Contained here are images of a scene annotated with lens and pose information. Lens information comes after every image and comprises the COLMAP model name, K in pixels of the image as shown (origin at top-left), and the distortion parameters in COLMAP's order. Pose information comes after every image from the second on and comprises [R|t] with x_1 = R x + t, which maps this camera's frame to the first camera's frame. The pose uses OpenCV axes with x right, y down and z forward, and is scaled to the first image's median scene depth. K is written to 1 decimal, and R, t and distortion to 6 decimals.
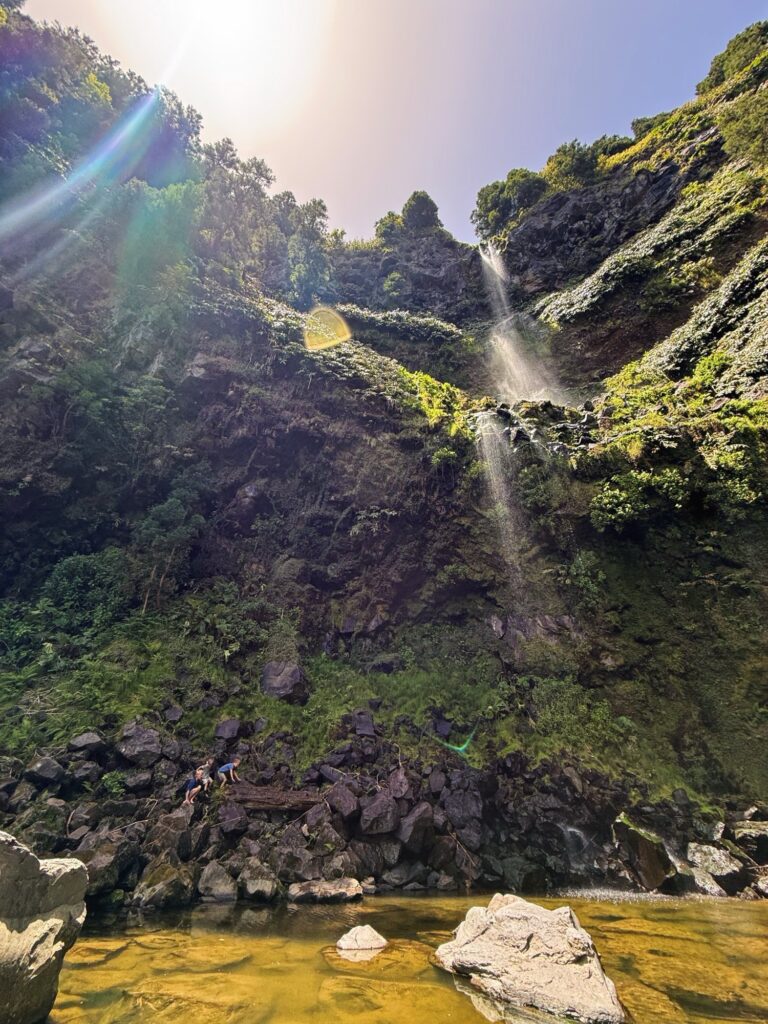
lens RADIAL K [[409.2, 0, 381.8], [0, 409.2, 510.0], [0, 0, 1]] dist [0.000638, -0.000625]
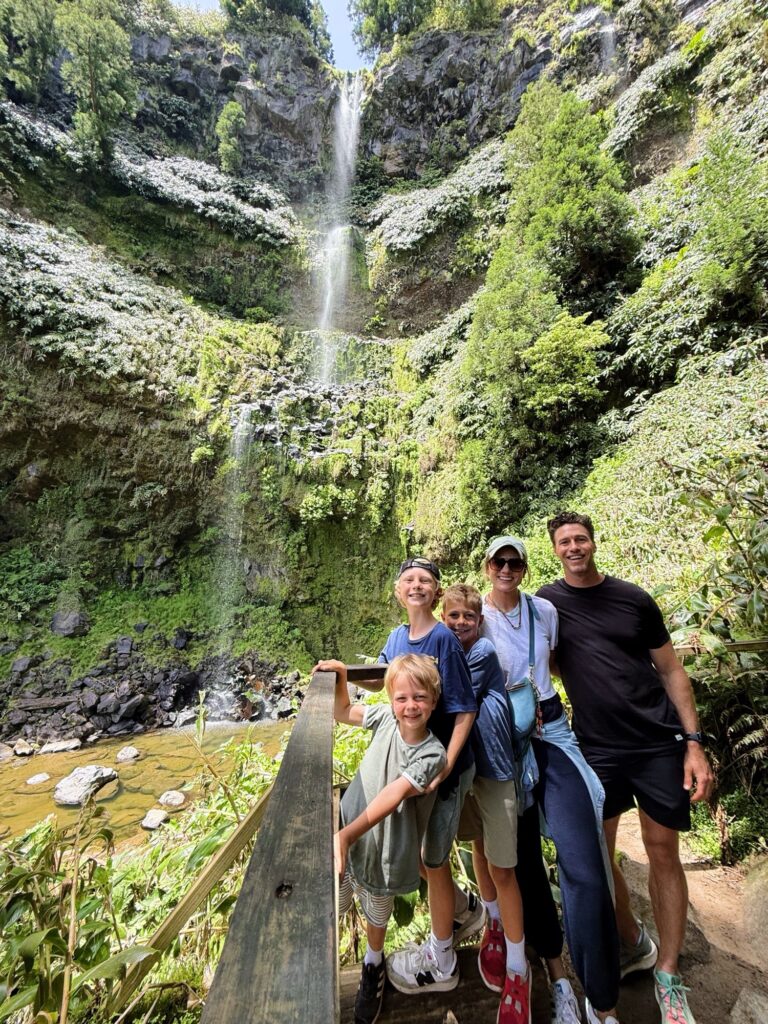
lens RADIAL K [[409.2, 0, 385.7], [0, 409.2, 513.1], [0, 0, 1]] dist [0.000638, -0.000625]
pose [[0.972979, 0.029867, 0.228953, 0.411005], [-0.125857, 0.899938, 0.417457, -0.555890], [-0.193575, -0.434993, 0.879380, -0.314773]]
